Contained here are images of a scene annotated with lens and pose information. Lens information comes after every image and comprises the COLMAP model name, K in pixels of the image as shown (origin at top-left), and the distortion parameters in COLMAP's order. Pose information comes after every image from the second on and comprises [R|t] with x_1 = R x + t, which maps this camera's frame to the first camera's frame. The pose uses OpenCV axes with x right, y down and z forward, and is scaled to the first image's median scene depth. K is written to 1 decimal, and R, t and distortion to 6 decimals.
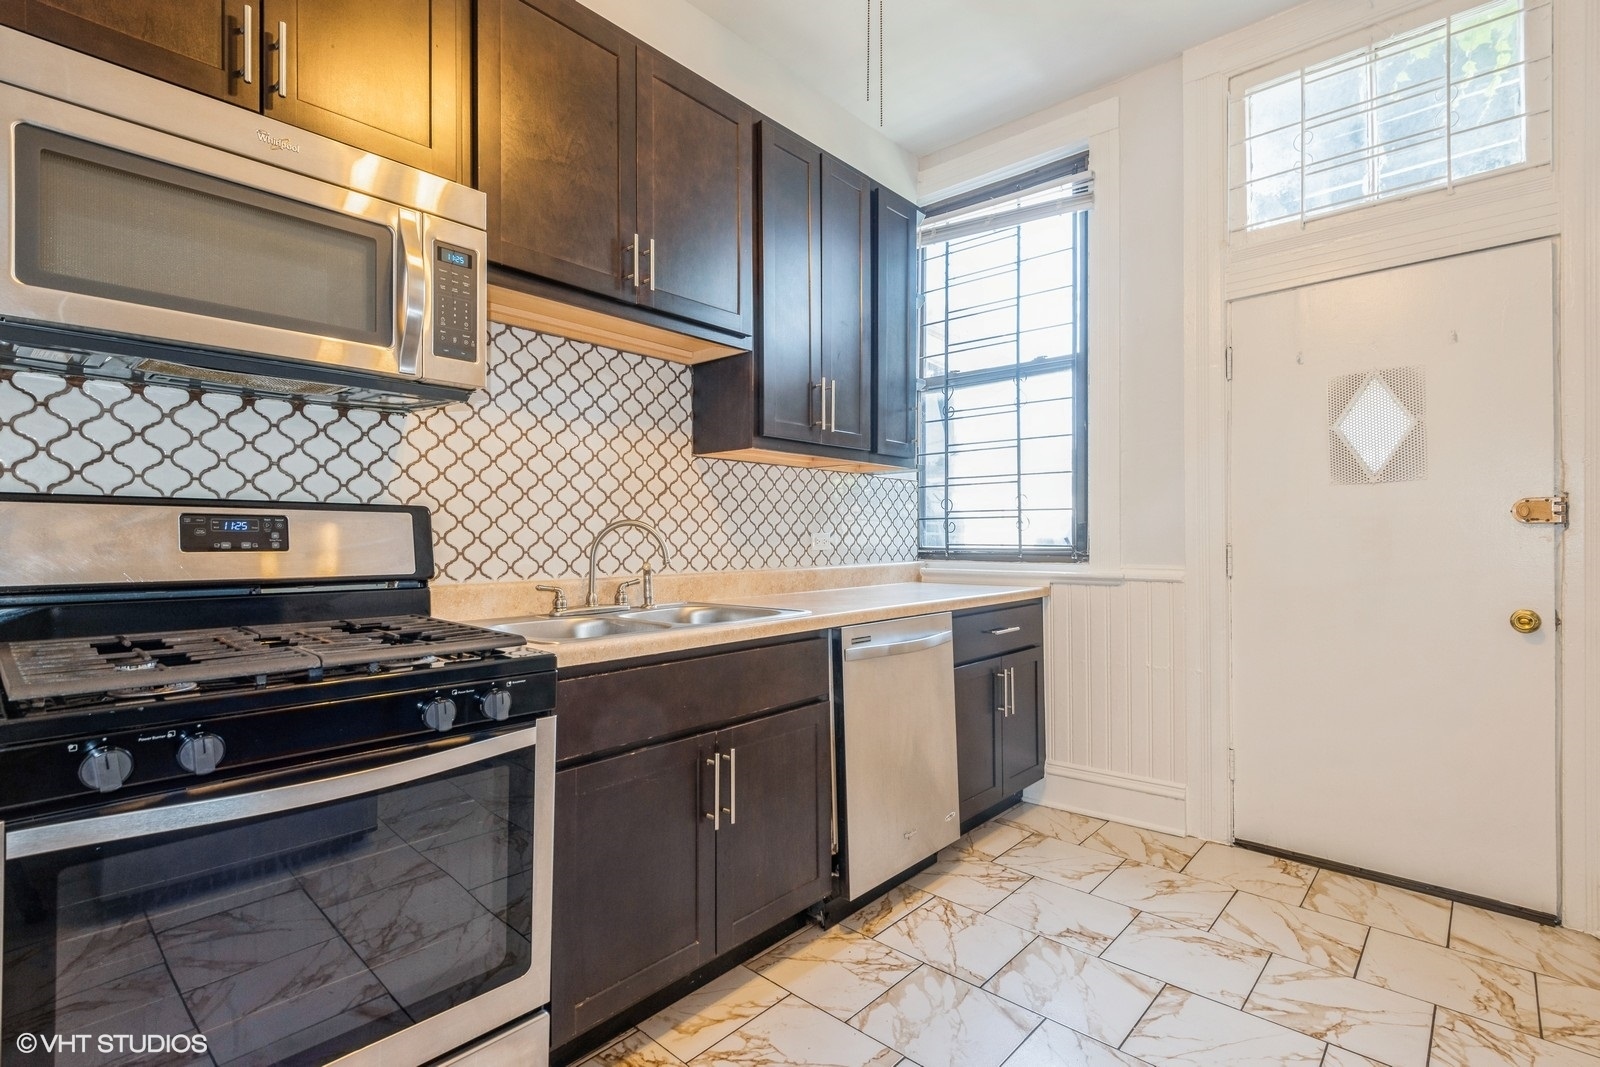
lens RADIAL K [[725.5, 0, 851.1], [0, 725.5, 541.2], [0, 0, 1]] dist [0.025765, -0.006439]
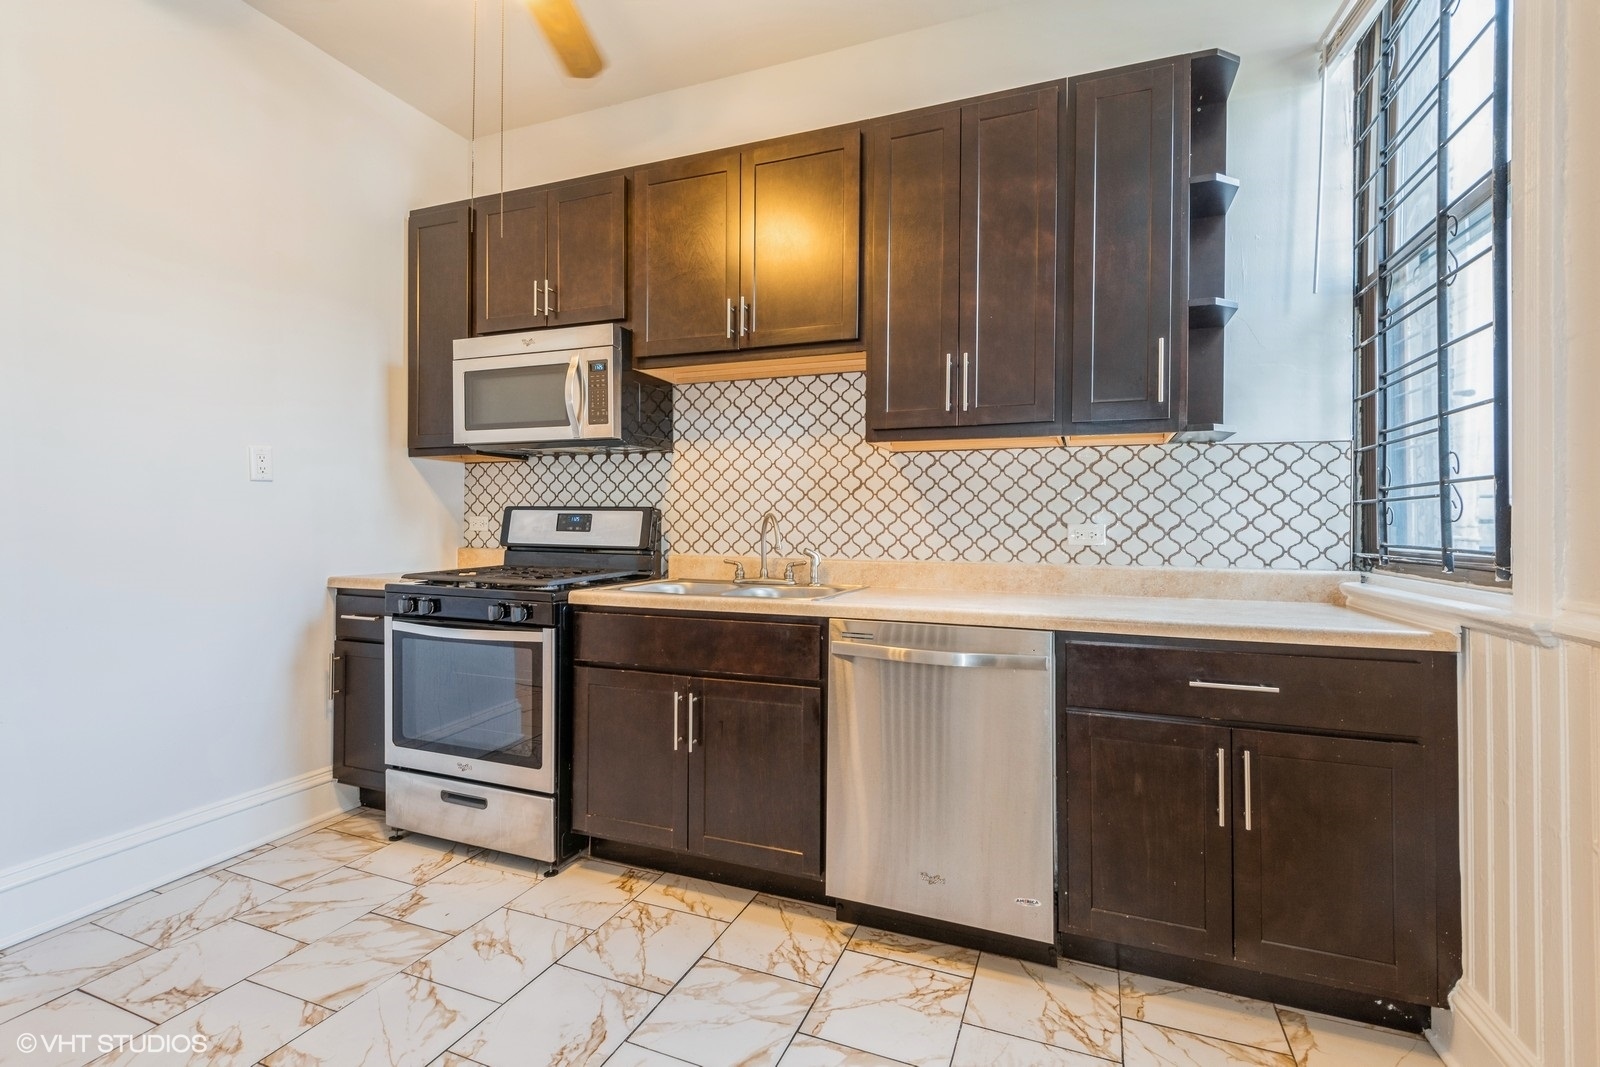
lens RADIAL K [[725.5, 0, 800.3], [0, 725.5, 520.7], [0, 0, 1]] dist [0.025765, -0.006439]
pose [[0.346673, -0.001874, -0.937984, 0.879165], [-0.014245, 0.999872, -0.007263, -0.006871], [0.937878, 0.015879, 0.346602, 0.589560]]
